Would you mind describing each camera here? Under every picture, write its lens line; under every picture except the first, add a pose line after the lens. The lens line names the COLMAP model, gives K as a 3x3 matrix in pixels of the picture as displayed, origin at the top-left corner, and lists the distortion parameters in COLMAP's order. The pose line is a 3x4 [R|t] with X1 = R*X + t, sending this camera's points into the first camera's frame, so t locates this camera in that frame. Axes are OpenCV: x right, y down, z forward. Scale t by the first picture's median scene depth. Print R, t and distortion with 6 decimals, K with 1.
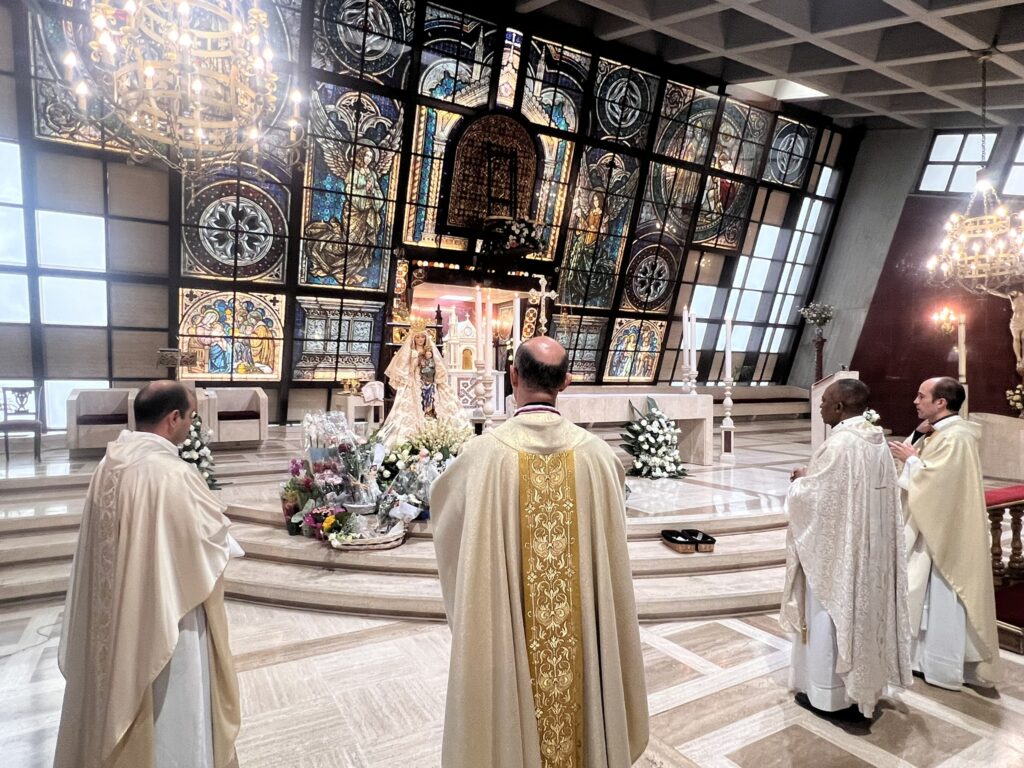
lens RADIAL K [[615.2, 0, 506.9], [0, 615.2, 385.8], [0, 0, 1]] dist [-0.004651, 0.002434]
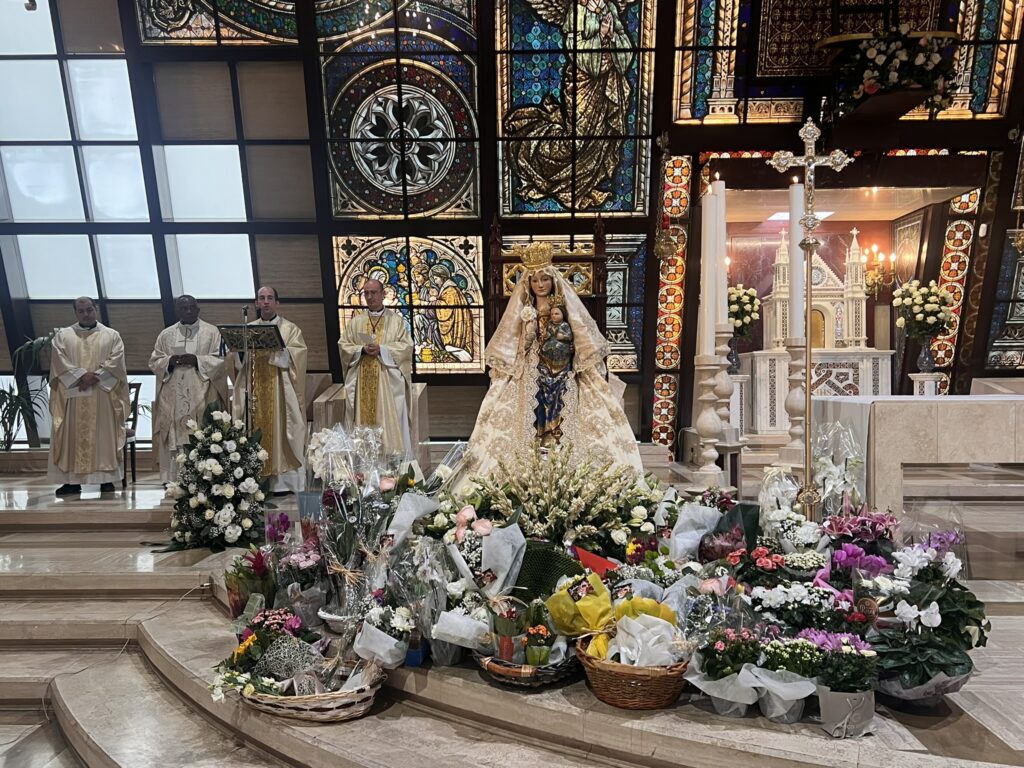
lens RADIAL K [[898.0, 0, 516.7], [0, 898.0, 385.6], [0, 0, 1]] dist [0.095456, -0.138140]
pose [[0.857543, -0.003572, -0.514401, 0.140707], [0.005217, 0.999985, 0.001753, 0.003632], [0.514386, -0.004187, 0.857548, 0.235925]]
